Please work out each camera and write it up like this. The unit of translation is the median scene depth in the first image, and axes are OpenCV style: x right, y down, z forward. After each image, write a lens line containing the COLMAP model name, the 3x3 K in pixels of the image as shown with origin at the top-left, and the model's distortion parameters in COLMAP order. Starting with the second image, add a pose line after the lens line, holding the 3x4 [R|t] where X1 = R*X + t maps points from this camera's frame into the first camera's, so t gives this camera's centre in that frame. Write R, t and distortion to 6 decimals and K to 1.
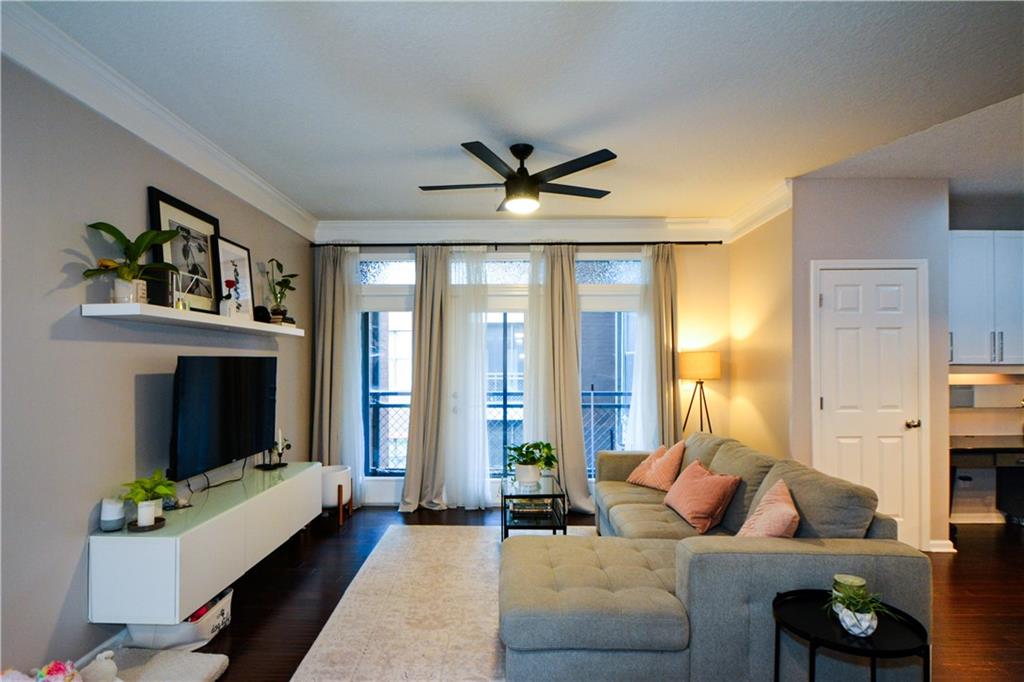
lens RADIAL K [[535.7, 0, 501.4], [0, 535.7, 358.6], [0, 0, 1]] dist [-0.021783, -0.006403]
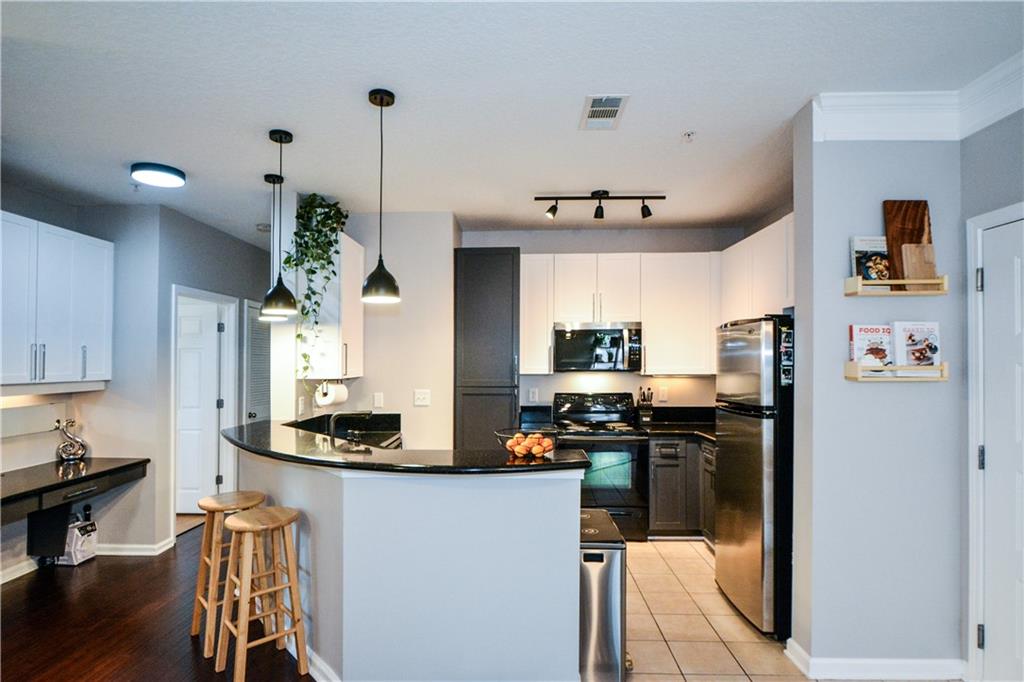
lens RADIAL K [[542.5, 0, 486.9], [0, 542.5, 342.8], [0, 0, 1]] dist [0.001848, -0.007350]
pose [[0.036334, 0.034050, 0.998759, 0.126882], [0.002886, 0.999412, -0.034177, -0.022674], [-0.999336, 0.004124, 0.036215, 0.282832]]
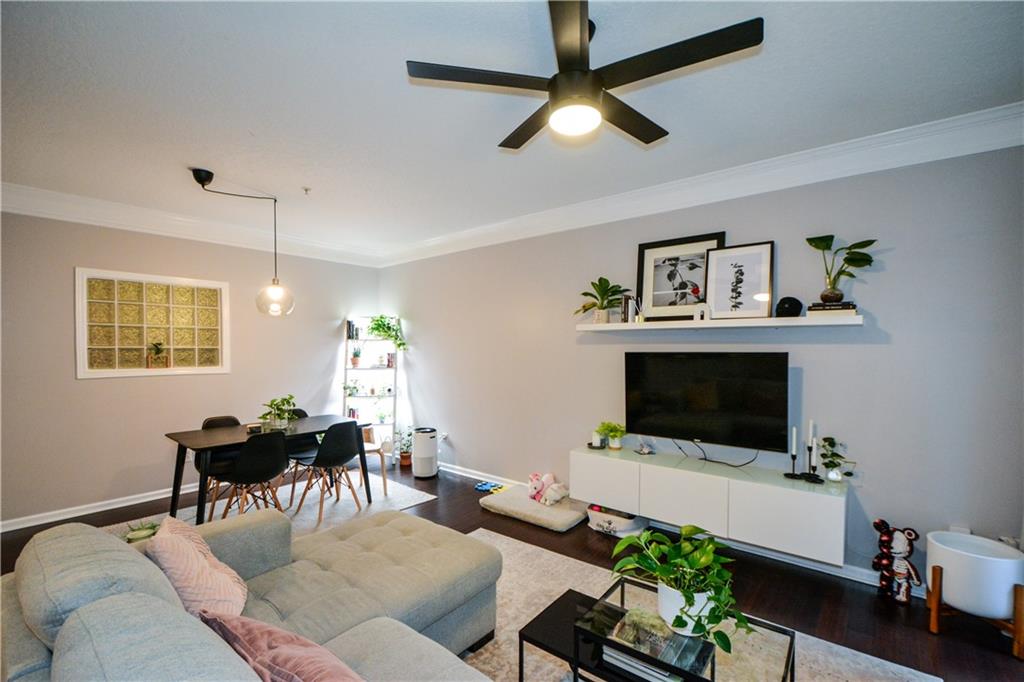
lens RADIAL K [[443.6, 0, 515.8], [0, 443.6, 356.5], [0, 0, 1]] dist [-0.013266, 0.000300]
pose [[-0.606803, 0.014409, -0.794721, 0.444728], [0.001530, 0.999855, 0.016960, -0.010366], [0.794851, 0.009075, -0.606737, 1.103041]]
